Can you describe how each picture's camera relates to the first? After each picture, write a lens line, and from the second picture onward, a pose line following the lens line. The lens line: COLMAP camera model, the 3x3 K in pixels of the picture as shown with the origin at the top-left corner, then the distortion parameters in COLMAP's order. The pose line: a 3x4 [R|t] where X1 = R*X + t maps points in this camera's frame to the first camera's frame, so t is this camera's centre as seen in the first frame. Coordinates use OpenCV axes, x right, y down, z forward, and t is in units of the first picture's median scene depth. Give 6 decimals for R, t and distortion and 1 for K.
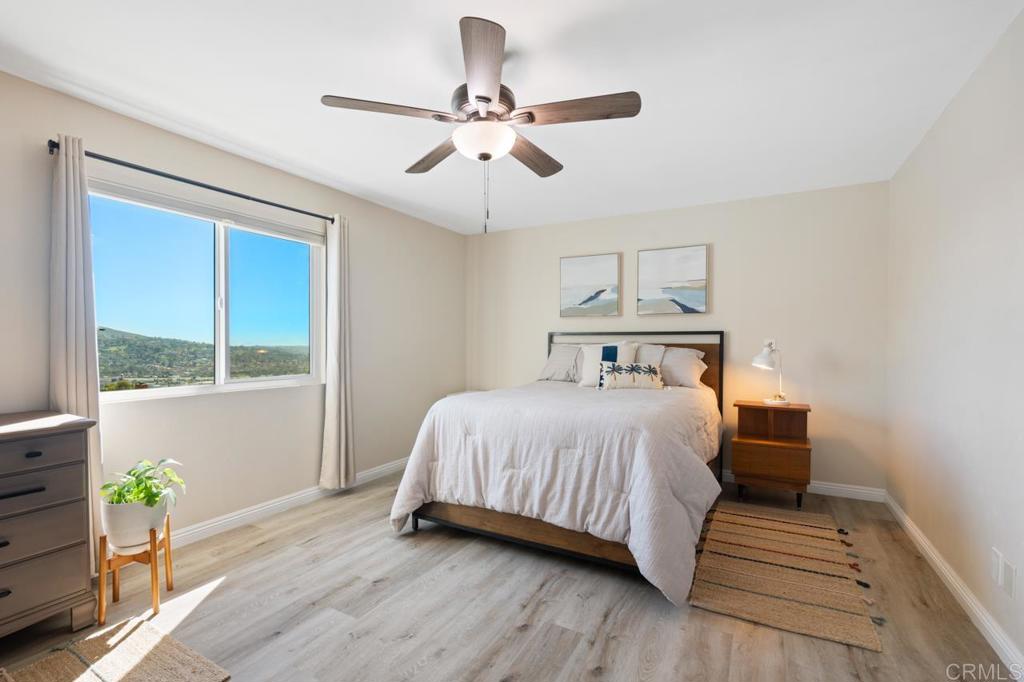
lens RADIAL K [[453.6, 0, 514.0], [0, 453.6, 338.6], [0, 0, 1]] dist [0.002969, -0.001042]
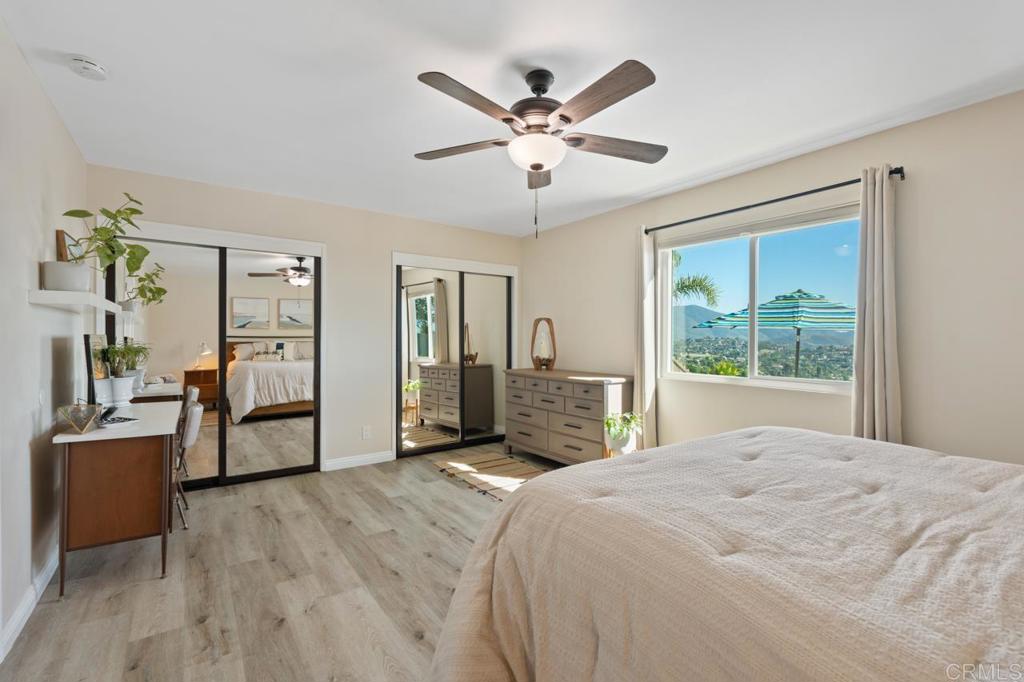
lens RADIAL K [[453.6, 0, 517.7], [0, 453.6, 337.4], [0, 0, 1]] dist [0.002969, -0.001042]
pose [[-0.429197, -0.002139, -0.903209, 0.650770], [0.000571, 0.999996, -0.002639, 0.000429], [0.903211, -0.001649, -0.429194, 1.011650]]
